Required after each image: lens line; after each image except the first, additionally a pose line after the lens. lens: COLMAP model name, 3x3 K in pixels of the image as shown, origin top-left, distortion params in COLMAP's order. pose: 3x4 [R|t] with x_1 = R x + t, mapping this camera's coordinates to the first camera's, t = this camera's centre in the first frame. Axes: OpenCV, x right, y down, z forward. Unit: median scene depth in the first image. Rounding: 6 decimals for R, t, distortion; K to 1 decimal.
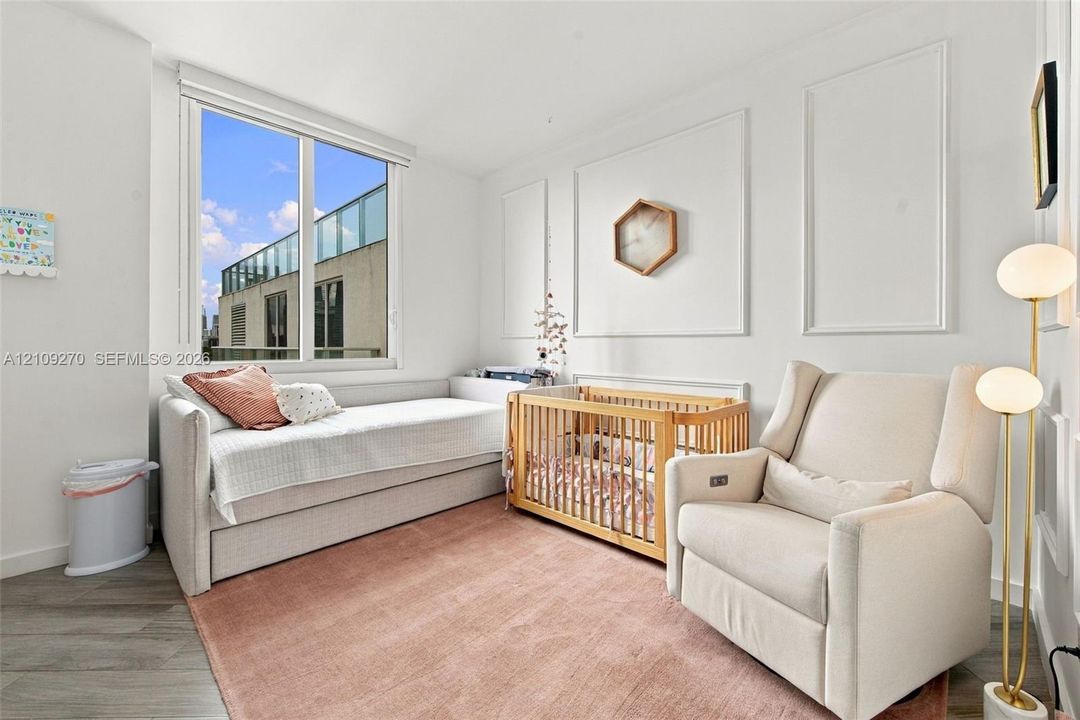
lens RADIAL K [[443.8, 0, 553.9], [0, 443.8, 354.1], [0, 0, 1]] dist [0.000431, -0.000481]
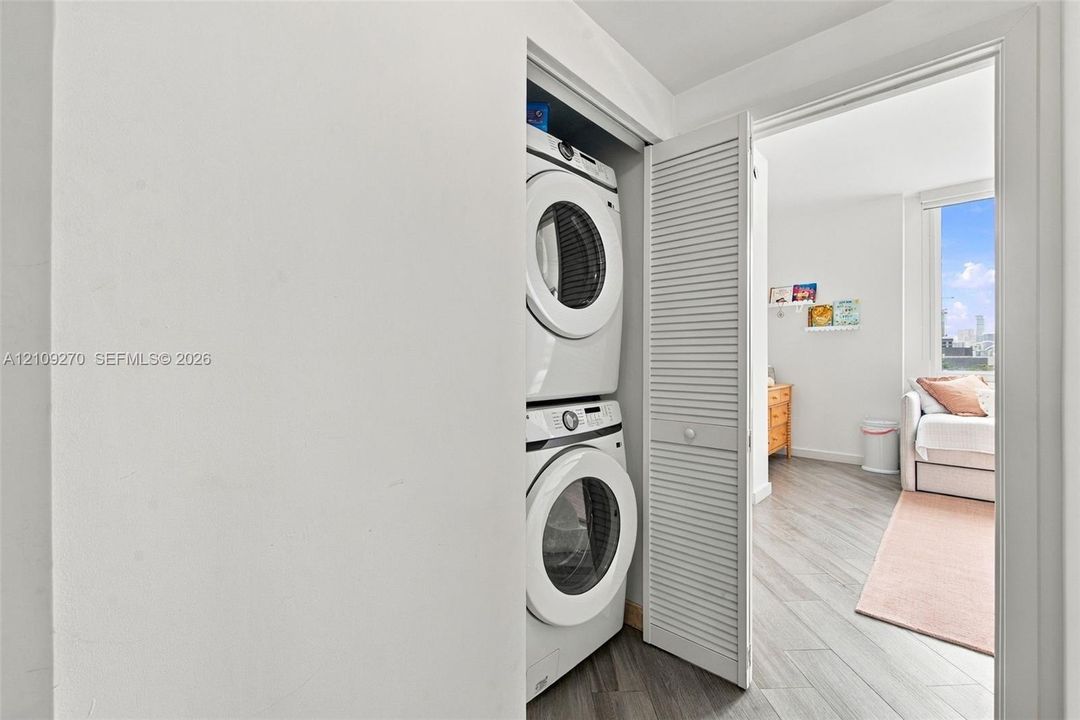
lens RADIAL K [[443.8, 0, 553.9], [0, 443.8, 354.1], [0, 0, 1]] dist [0.000431, -0.000481]
pose [[0.036904, -0.000290, -0.999319, 0.877116], [-0.009094, 0.999958, -0.000626, -0.034316], [0.999277, 0.009111, 0.036900, -0.502093]]
